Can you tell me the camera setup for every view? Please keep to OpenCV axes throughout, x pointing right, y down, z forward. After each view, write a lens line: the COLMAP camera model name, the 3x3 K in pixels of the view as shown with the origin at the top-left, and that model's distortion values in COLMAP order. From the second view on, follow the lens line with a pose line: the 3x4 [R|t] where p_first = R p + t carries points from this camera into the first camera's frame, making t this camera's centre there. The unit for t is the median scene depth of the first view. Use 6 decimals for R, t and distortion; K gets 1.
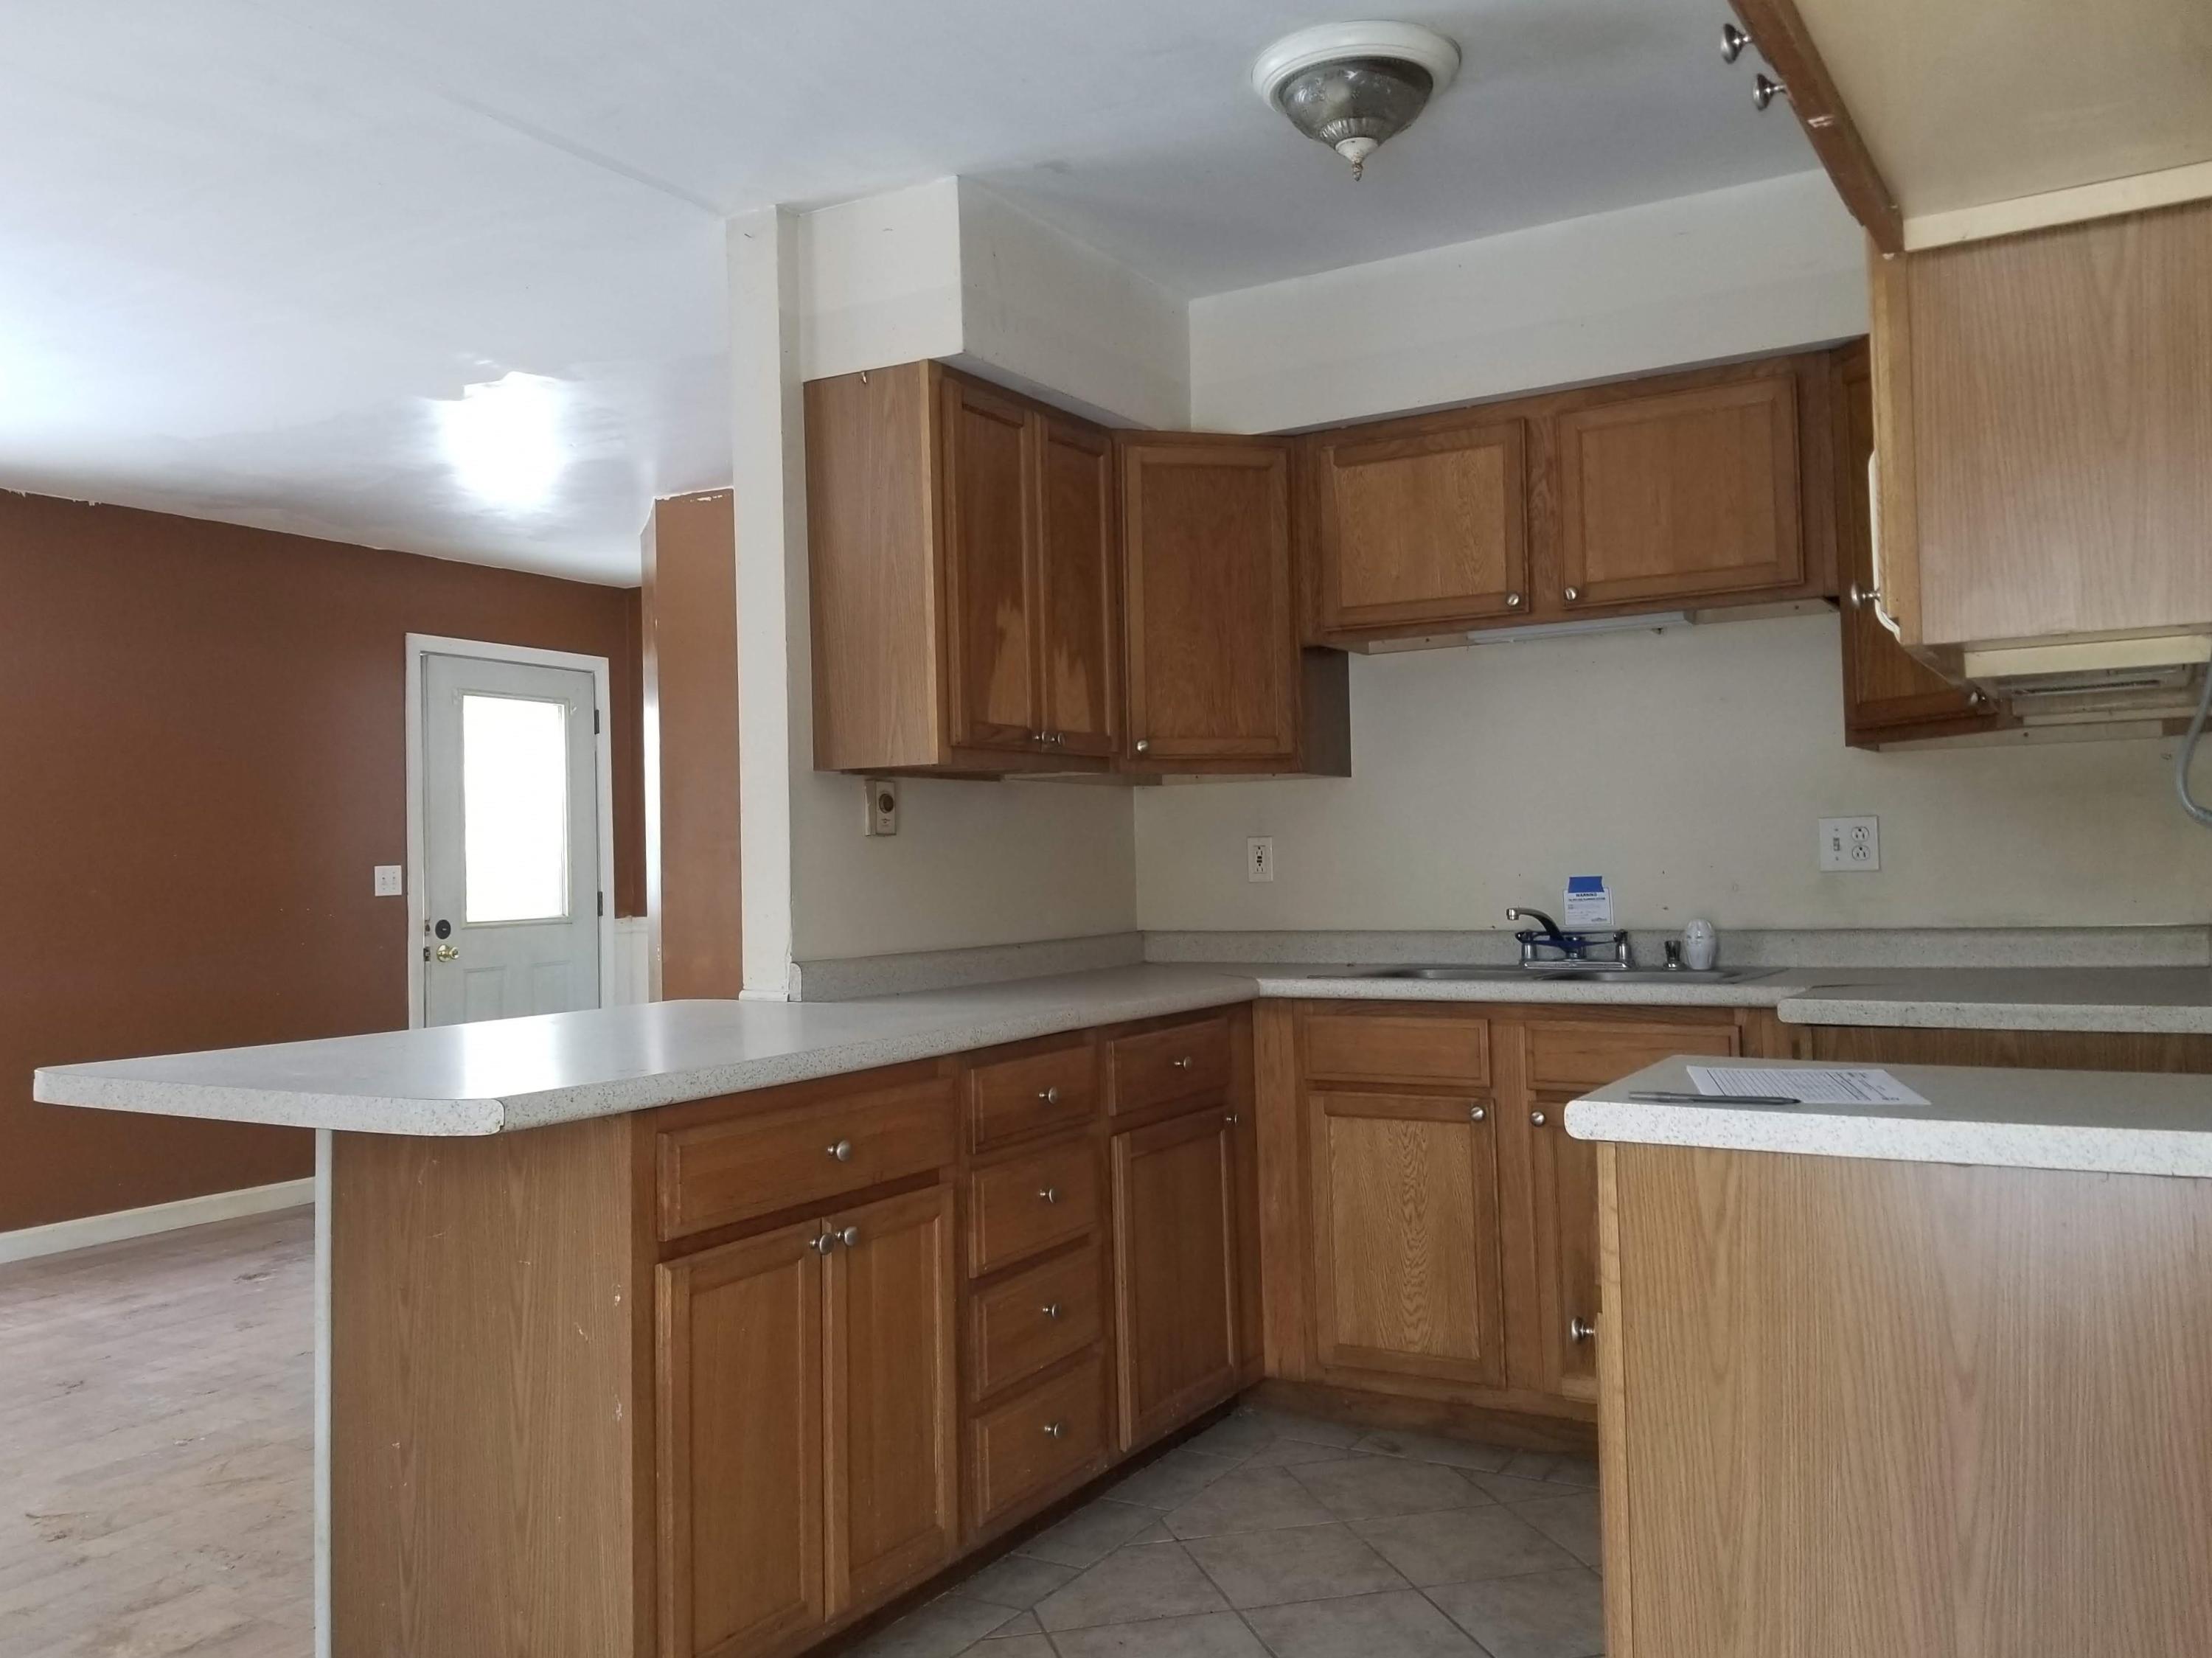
lens RADIAL K [[1811.3, 0, 1061.5], [0, 1811.3, 820.2], [0, 0, 1]] dist [0.092629, -0.132036]
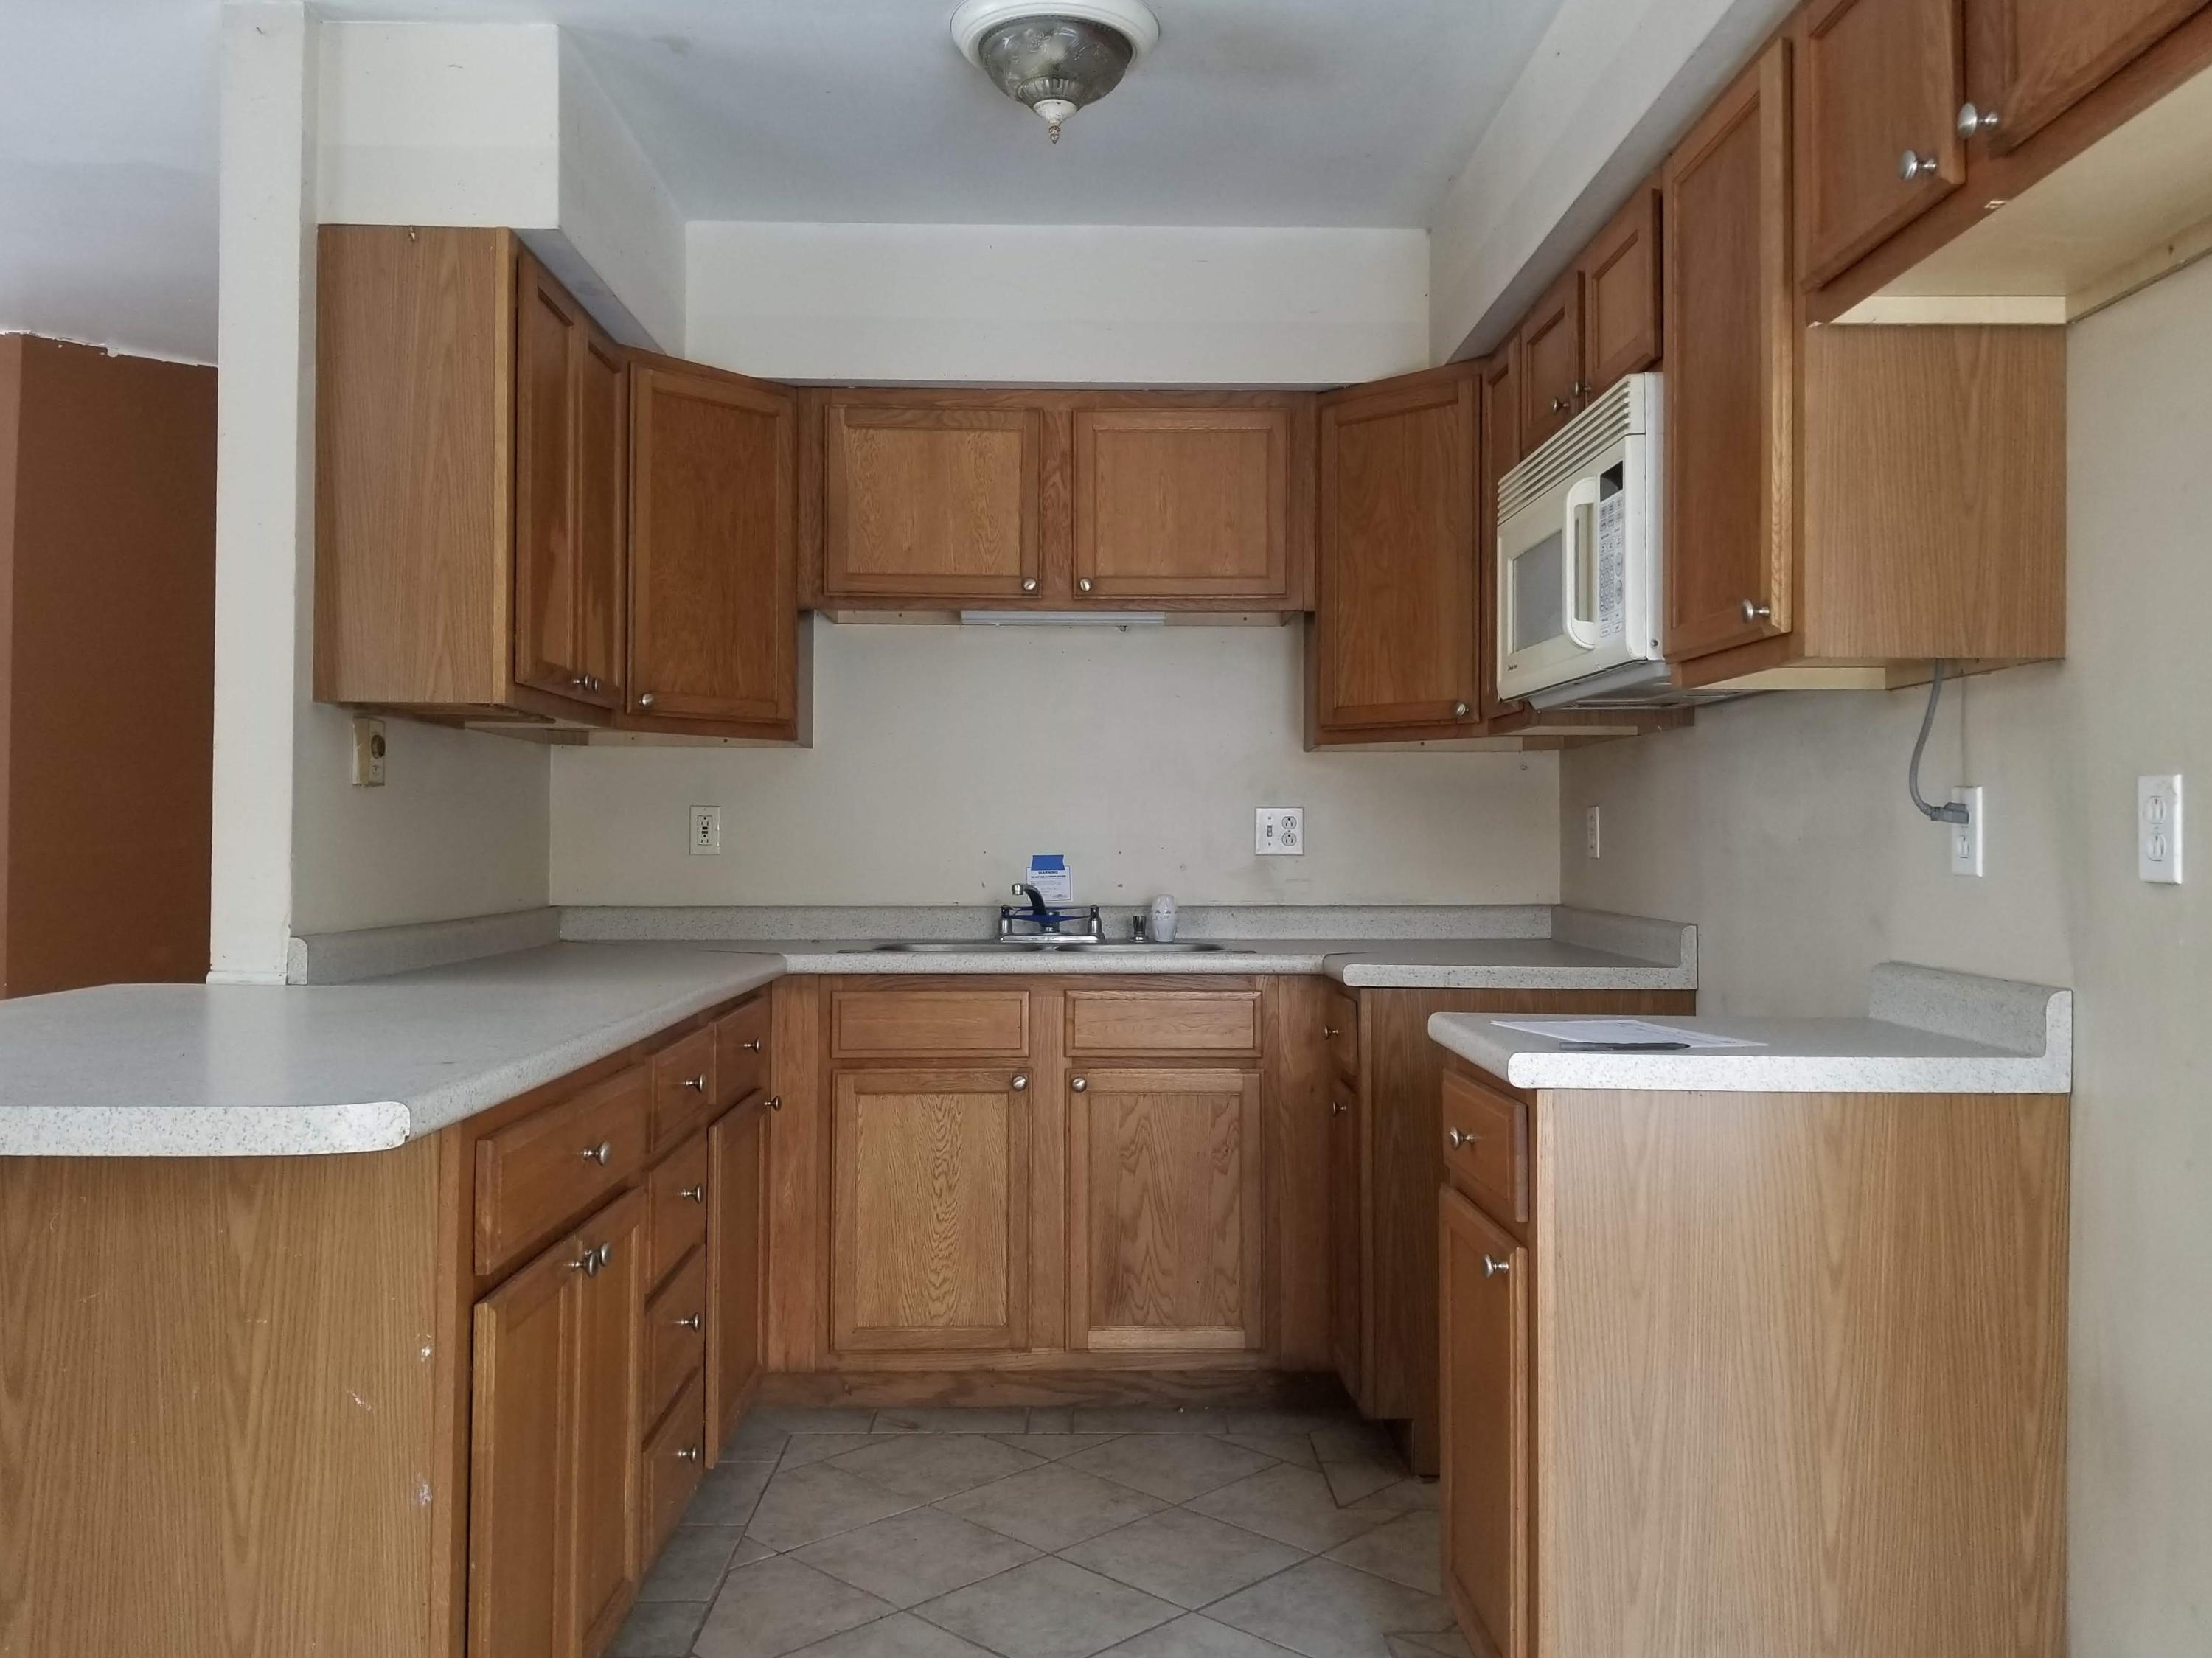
lens RADIAL K [[1811.3, 0, 1067.8], [0, 1811.3, 823.3], [0, 0, 1]] dist [0.092629, -0.132036]
pose [[0.851645, 0.033675, 0.523037, -0.279324], [-0.038104, 0.999271, -0.002295, 0.016511], [-0.522733, -0.017975, 0.852307, 0.120763]]
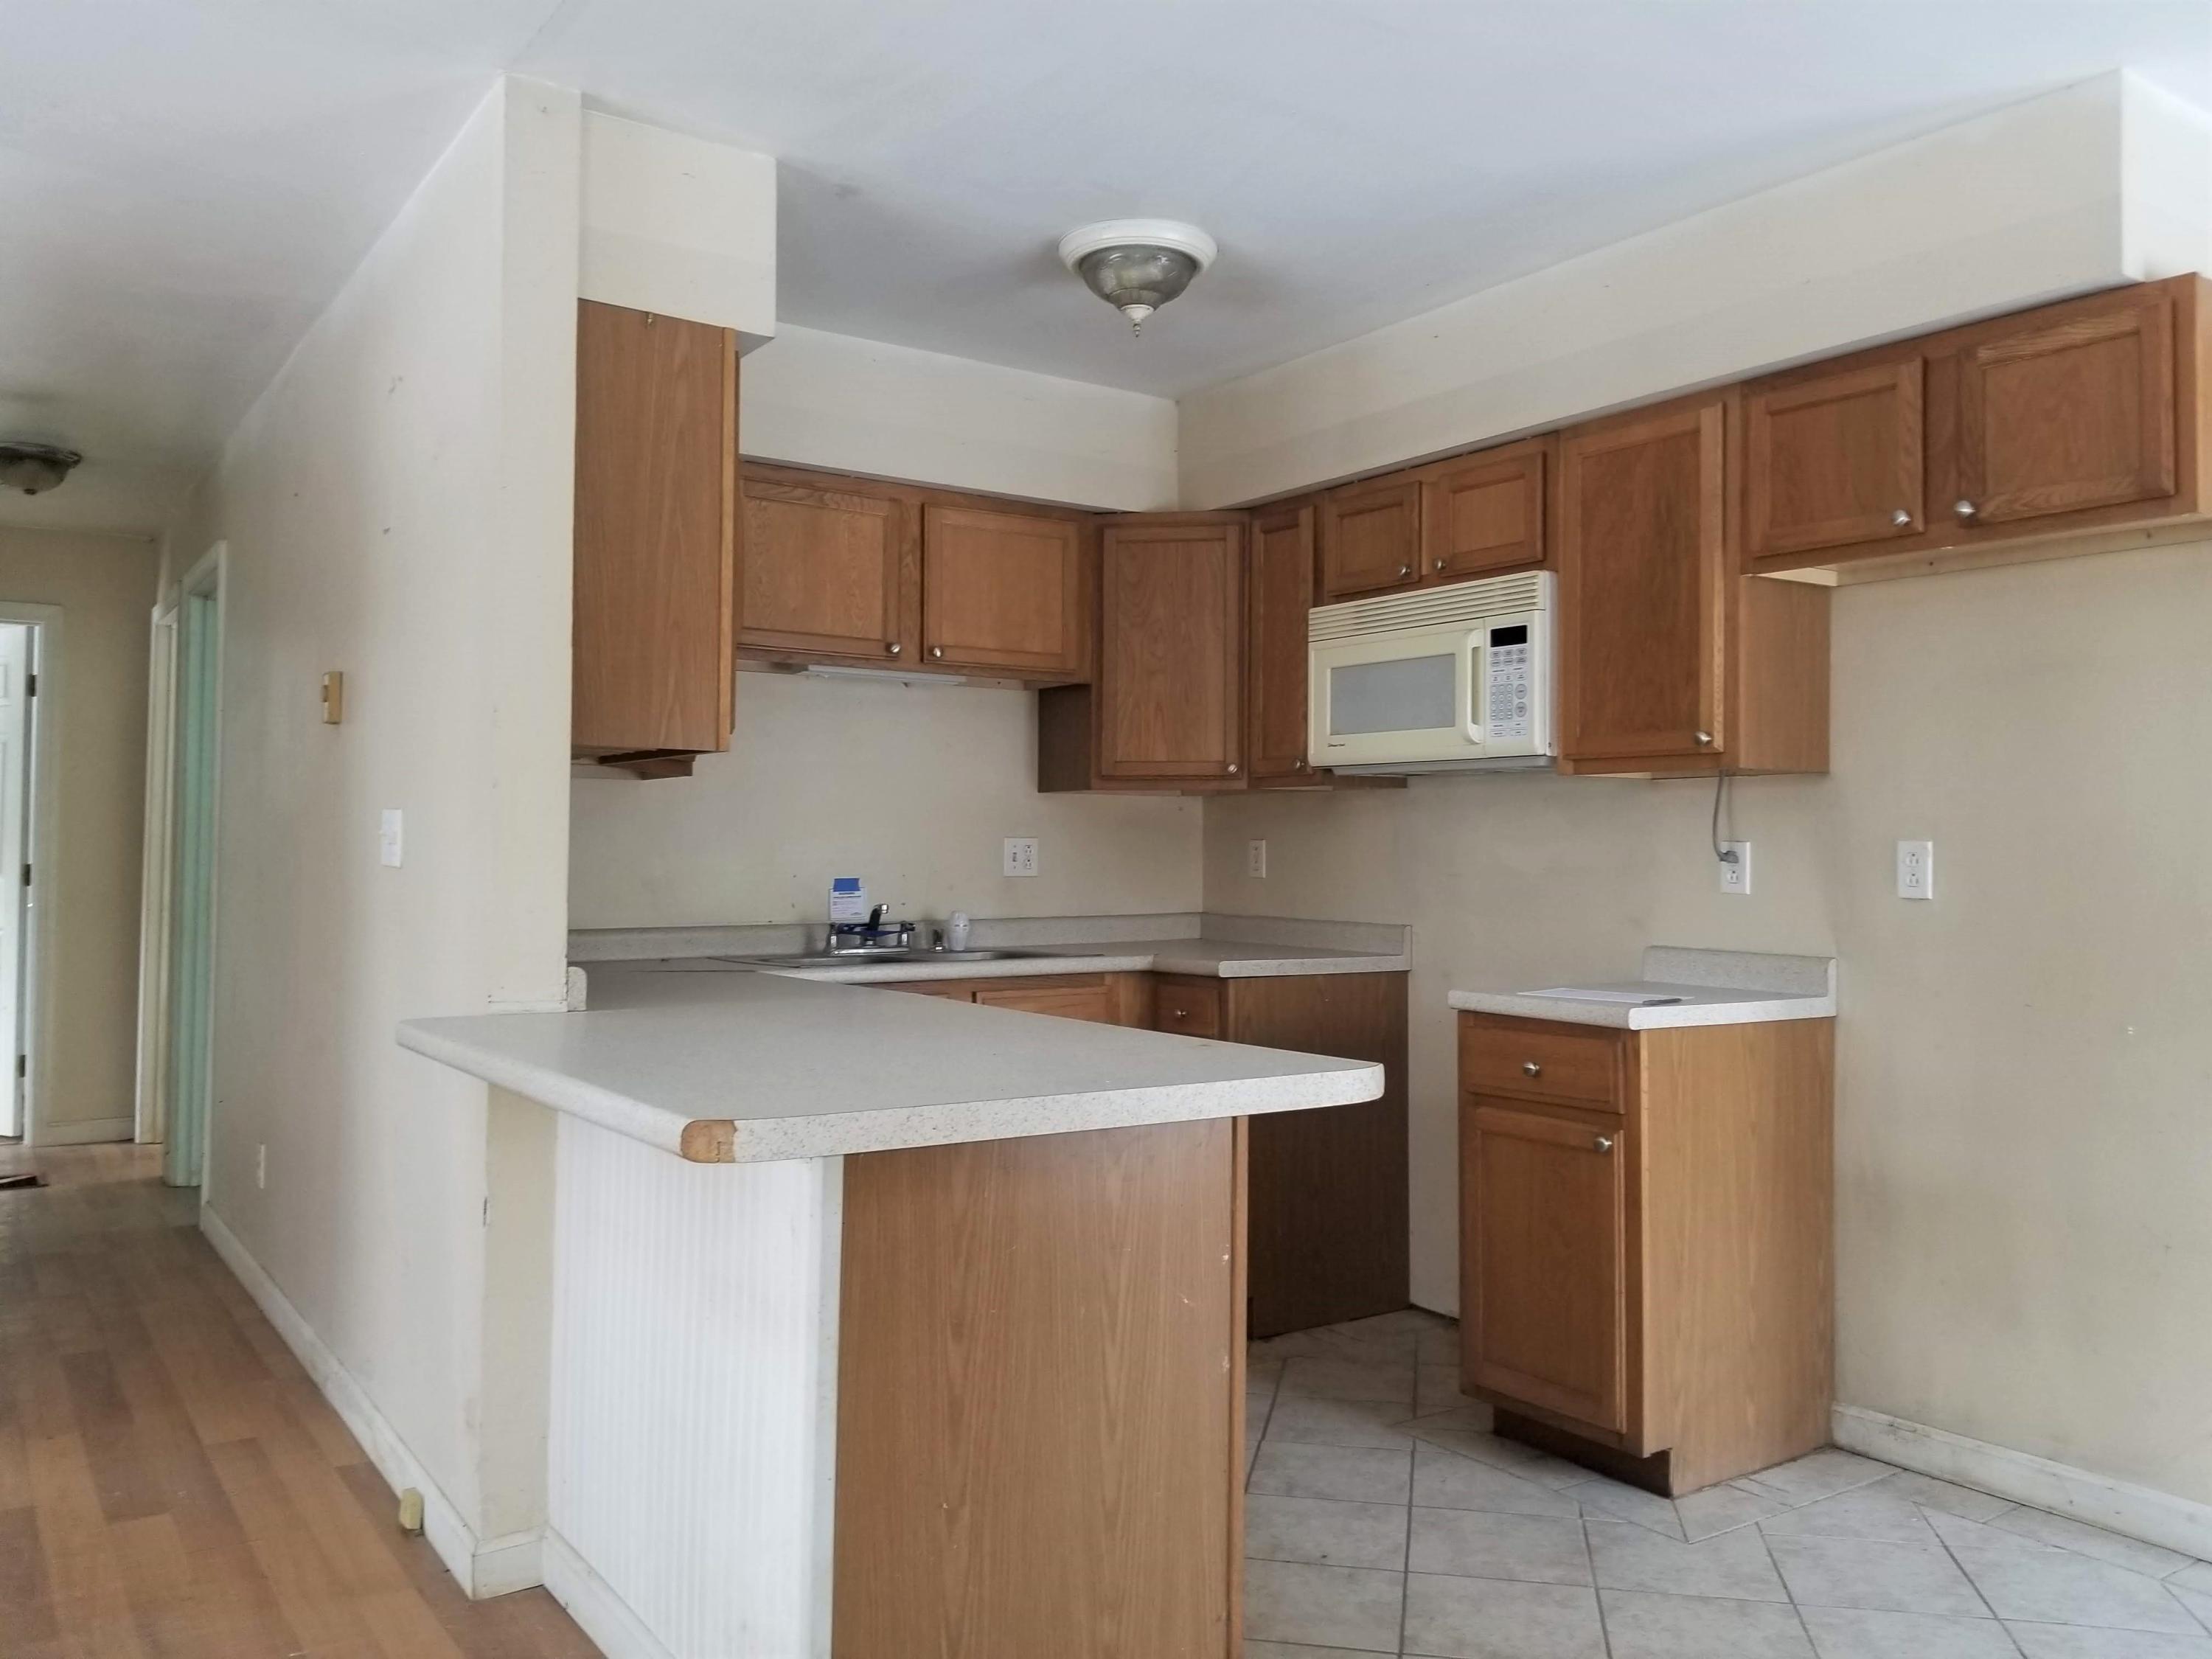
lens RADIAL K [[1811.4, 0, 1053.3], [0, 1811.4, 801.7], [0, 0, 1]] dist [0.092629, -0.132036]
pose [[0.403356, 0.052408, 0.913541, -0.844632], [-0.038264, 0.998451, -0.040384, 0.026400], [-0.914243, -0.018667, 0.404736, 0.439171]]
